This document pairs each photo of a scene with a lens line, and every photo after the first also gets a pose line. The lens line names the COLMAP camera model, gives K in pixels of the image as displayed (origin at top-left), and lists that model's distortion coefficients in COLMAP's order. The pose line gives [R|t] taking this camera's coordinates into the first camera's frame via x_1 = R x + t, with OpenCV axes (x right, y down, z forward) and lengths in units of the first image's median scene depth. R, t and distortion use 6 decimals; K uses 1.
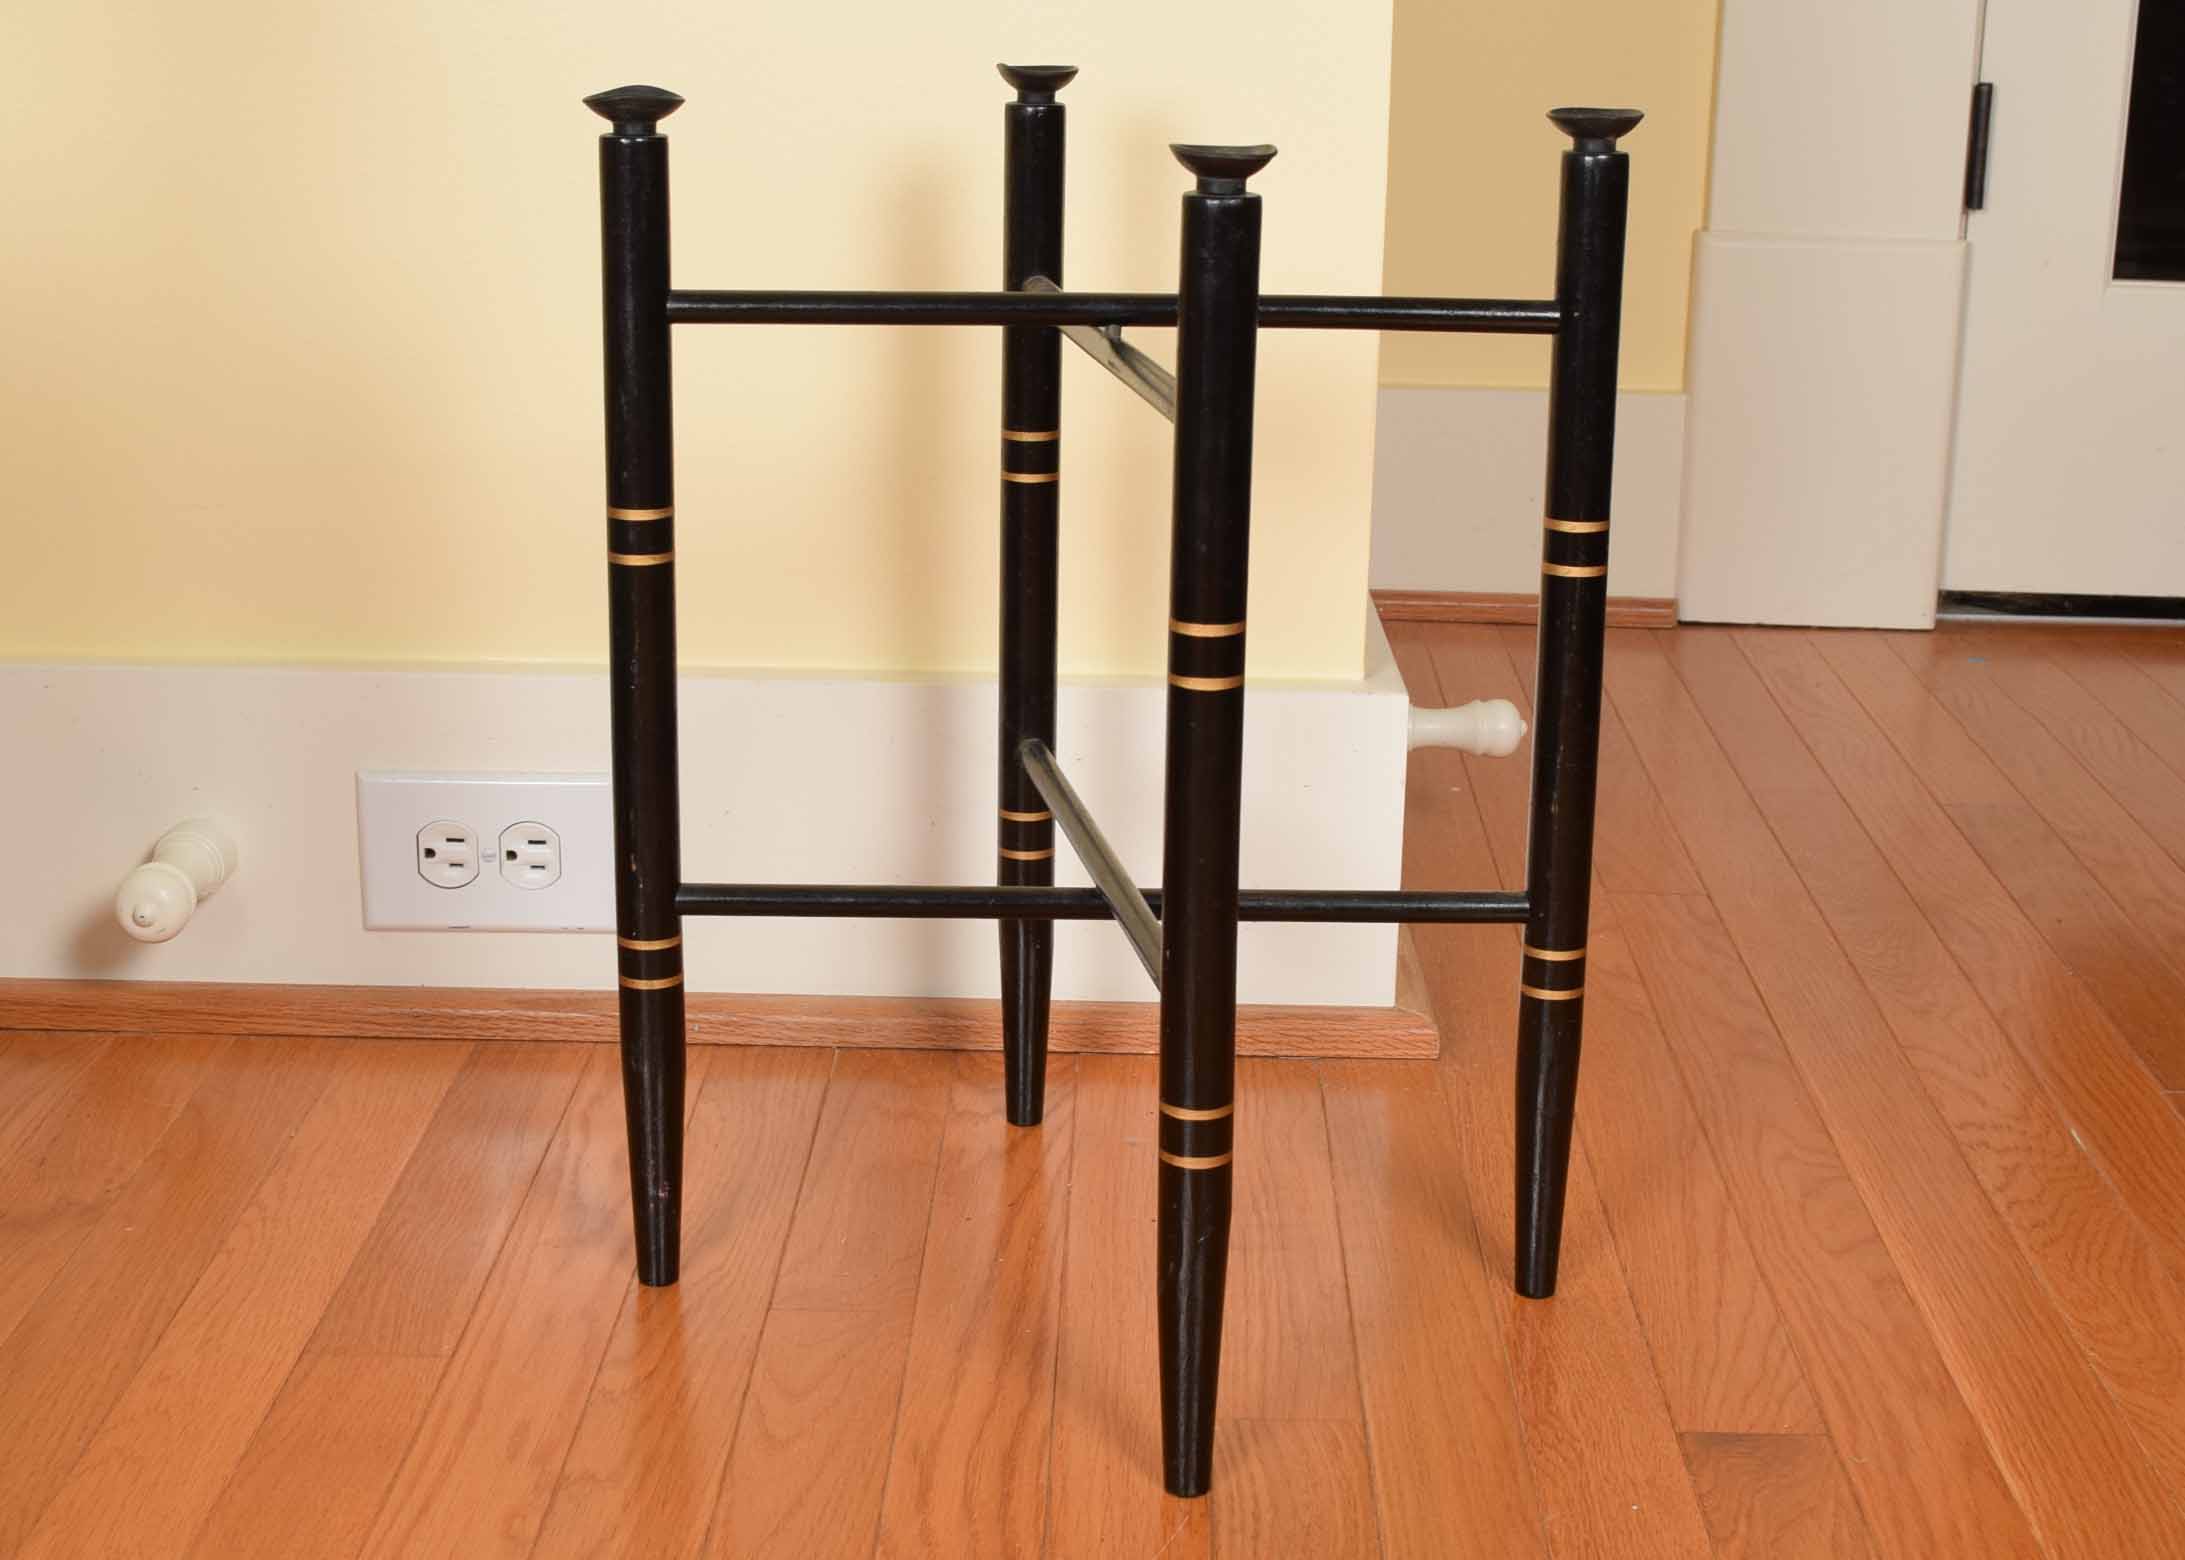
lens RADIAL K [[3179.6, 0, 1092.5], [0, 3179.6, 780.0], [0, 0, 1]] dist [-0.081493, 0.053754]
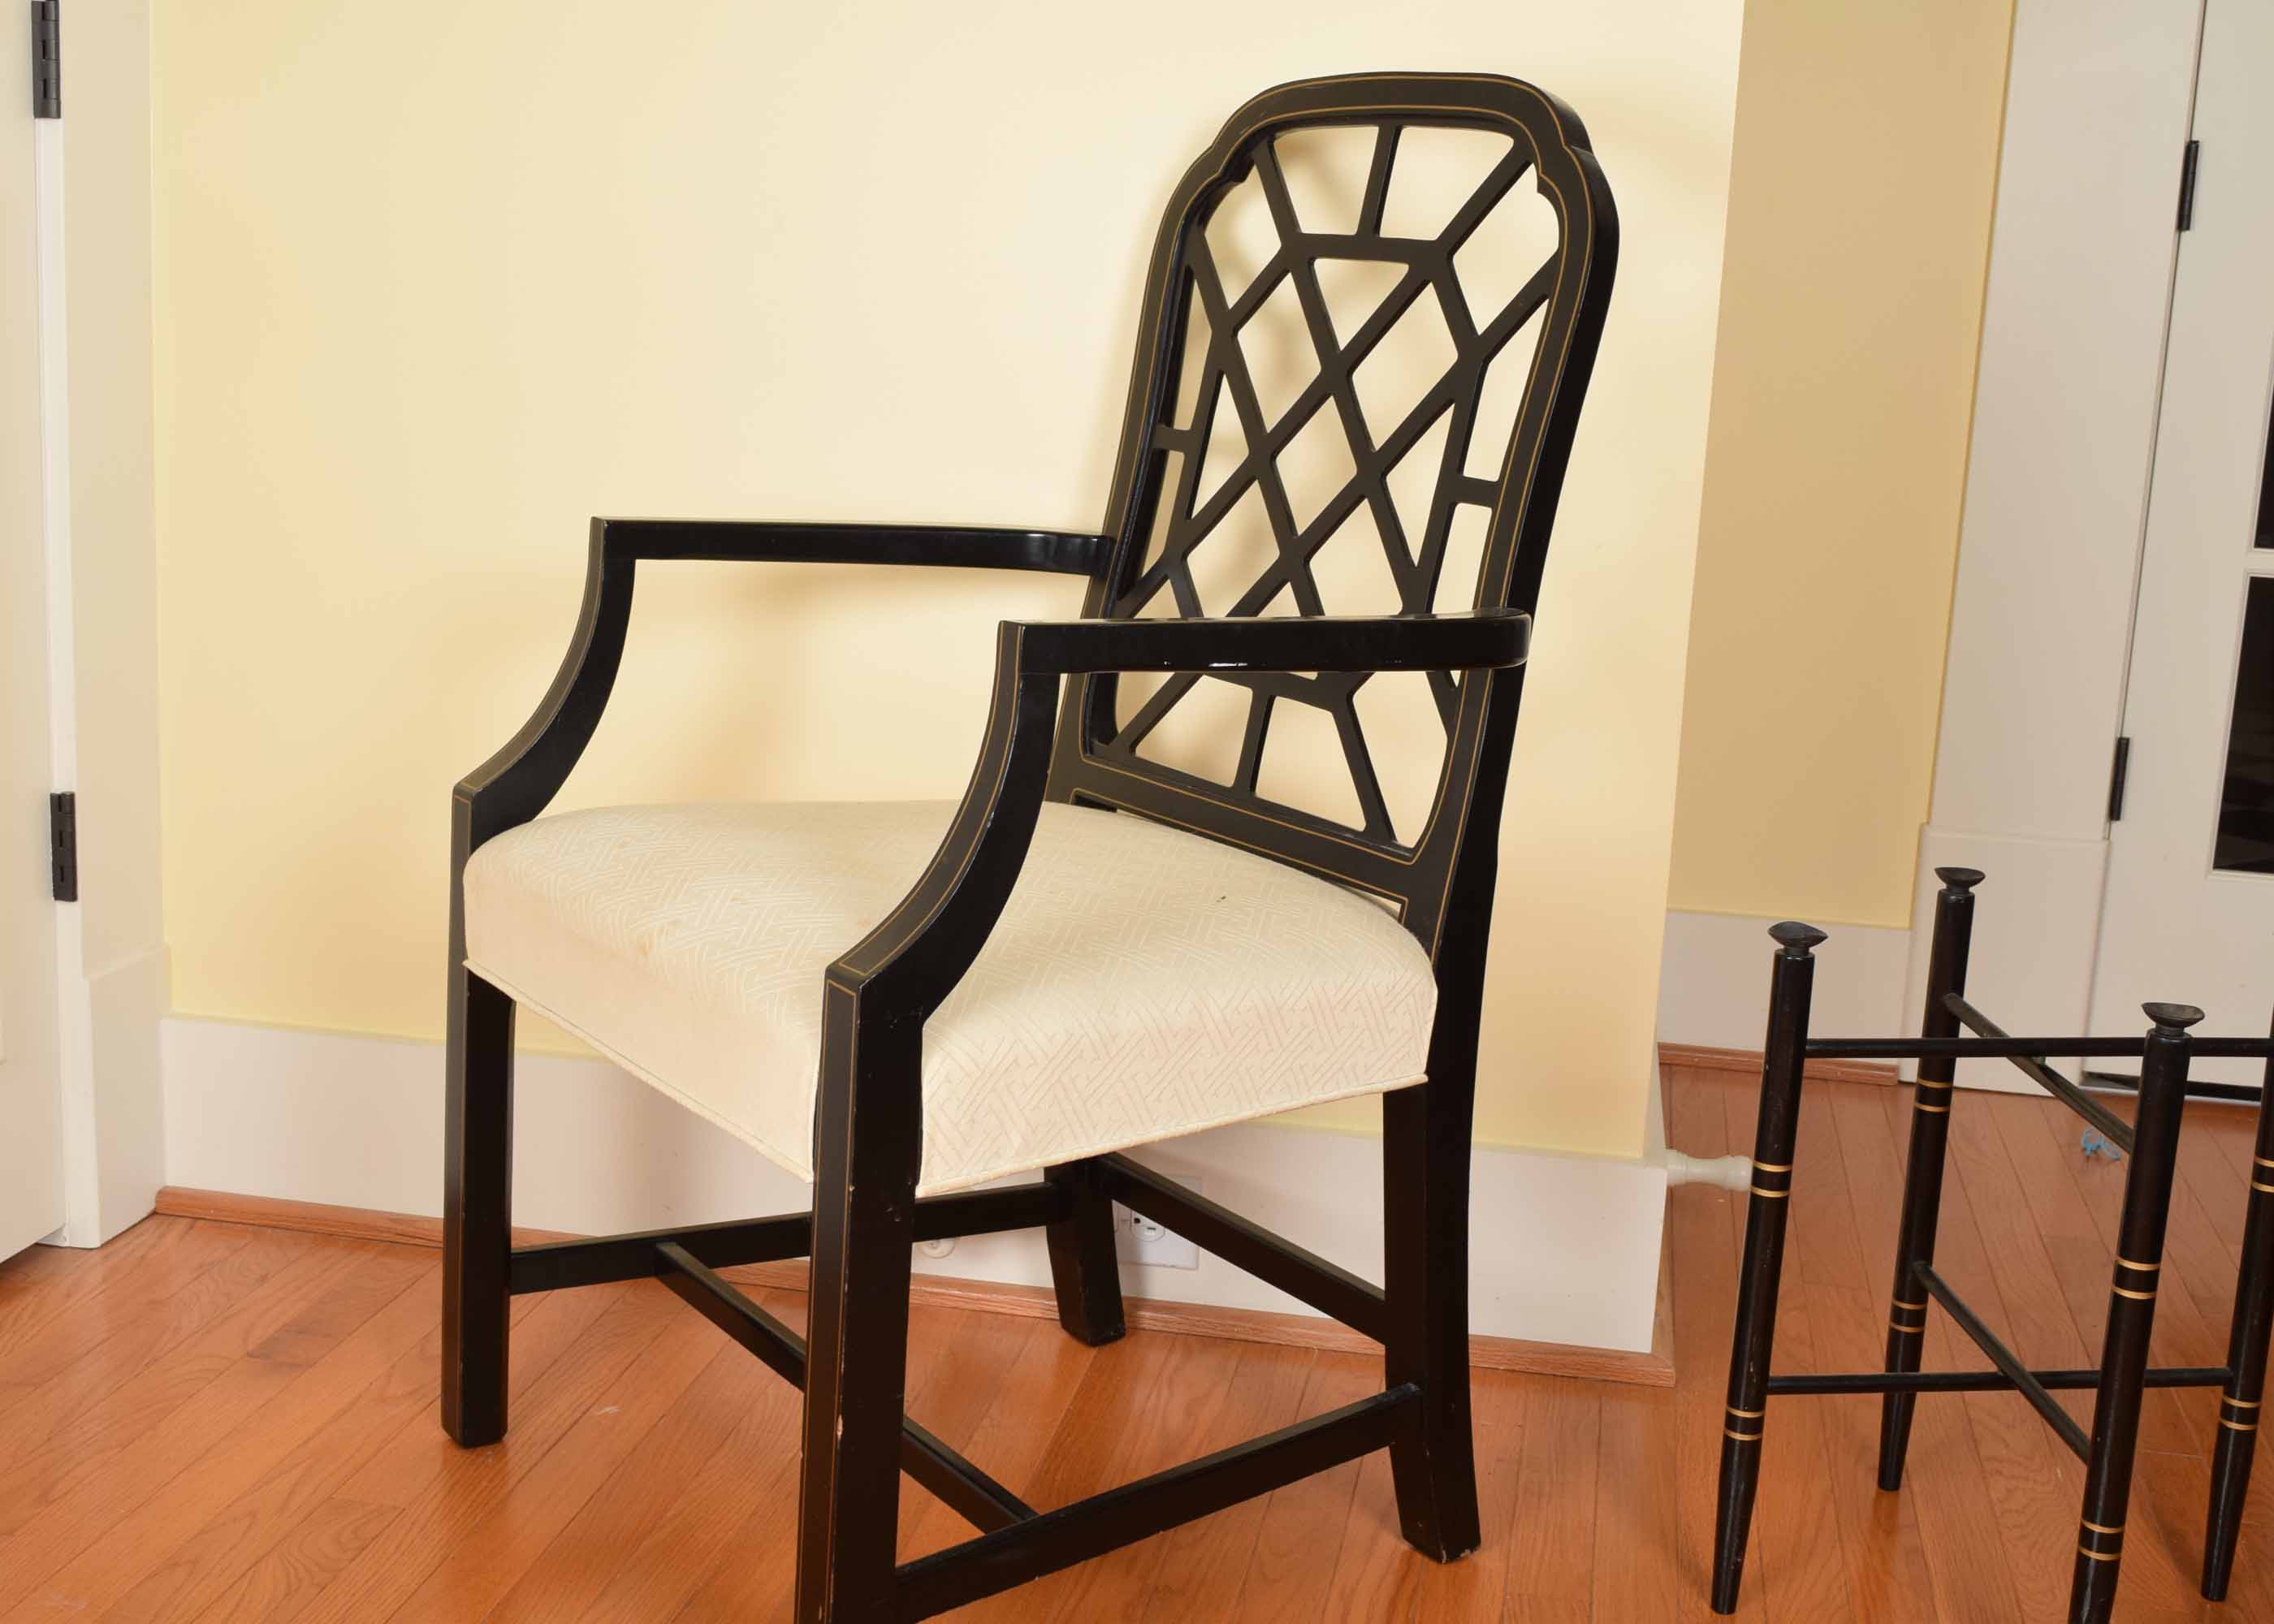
lens RADIAL K [[2506.2, 0, 1125.2], [0, 2506.2, 840.9], [0, 0, 1]] dist [-0.060667, 0.008880]
pose [[0.984061, 0.058502, -0.167933, 0.029458], [-0.071977, 0.994559, -0.075305, -0.083322], [0.162613, 0.086192, 0.982918, -0.382685]]
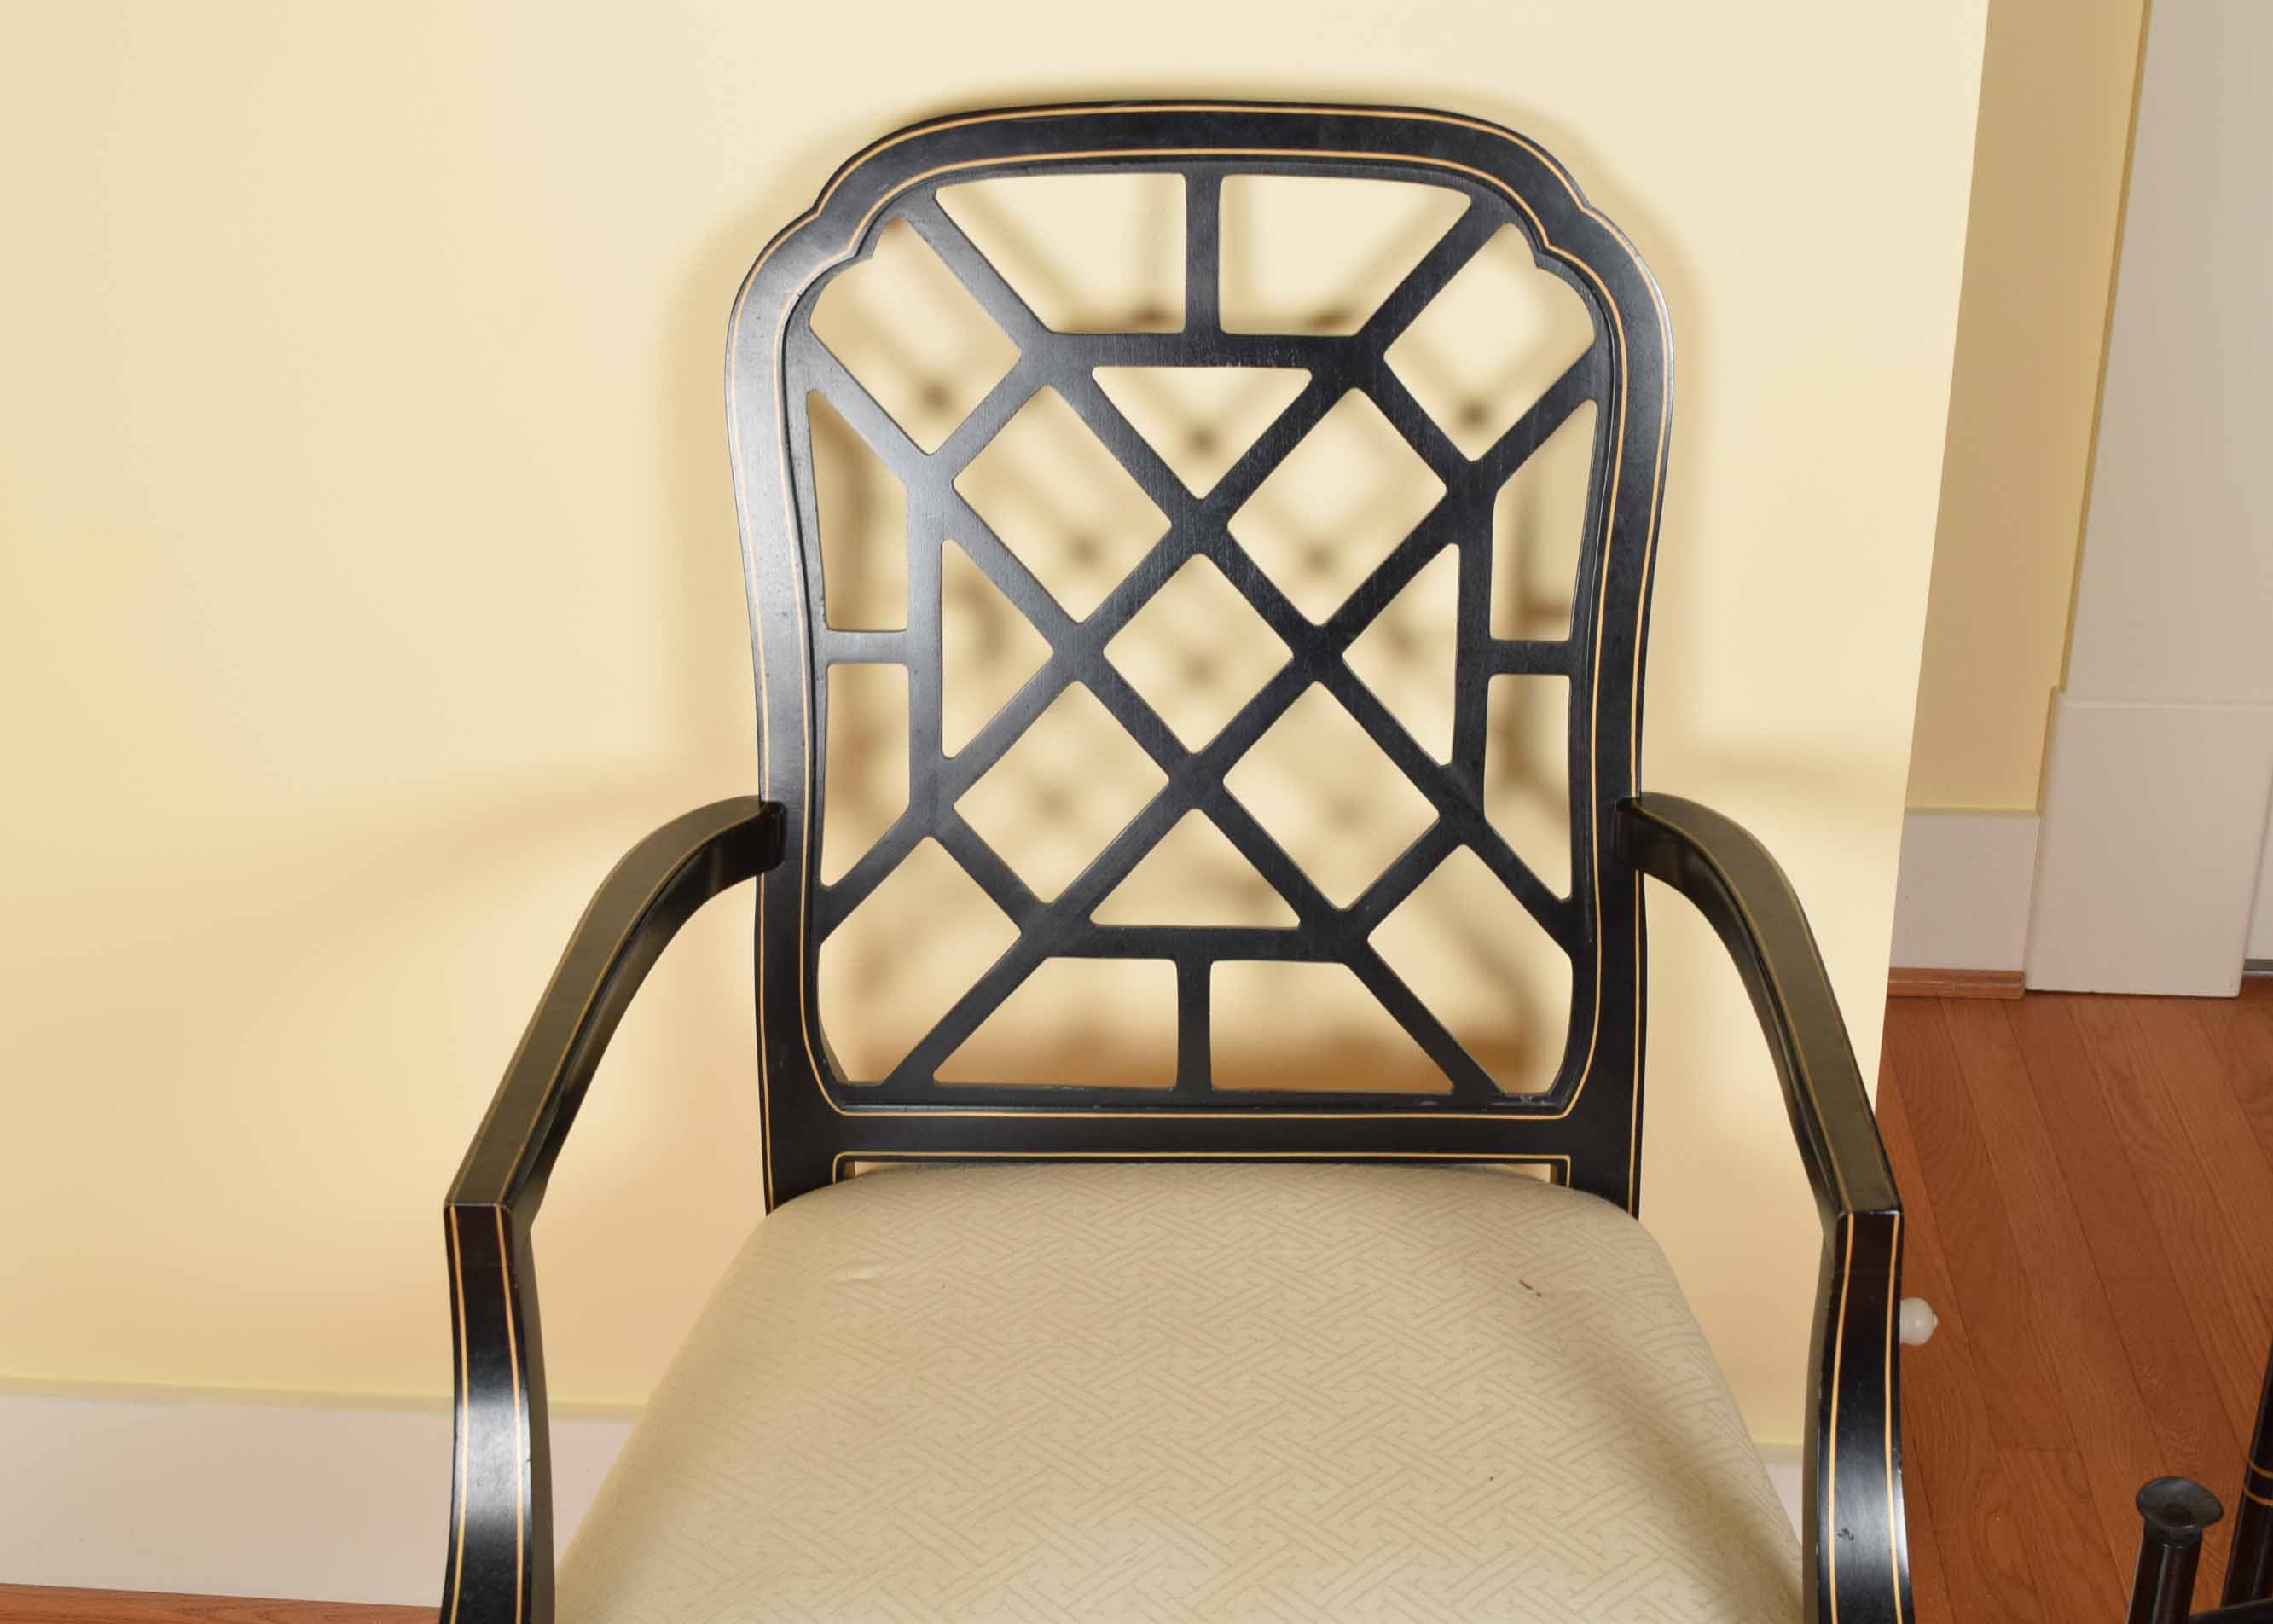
lens RADIAL K [[2690.4, 0, 1136.5], [0, 2690.4, 812.0], [0, 0, 1]] dist [-0.064800, 0.011537]
pose [[0.995179, -0.001884, -0.098059, -0.094478], [0.015347, 0.990489, 0.136732, -0.459990], [0.096869, -0.137577, 0.985743, -0.059710]]
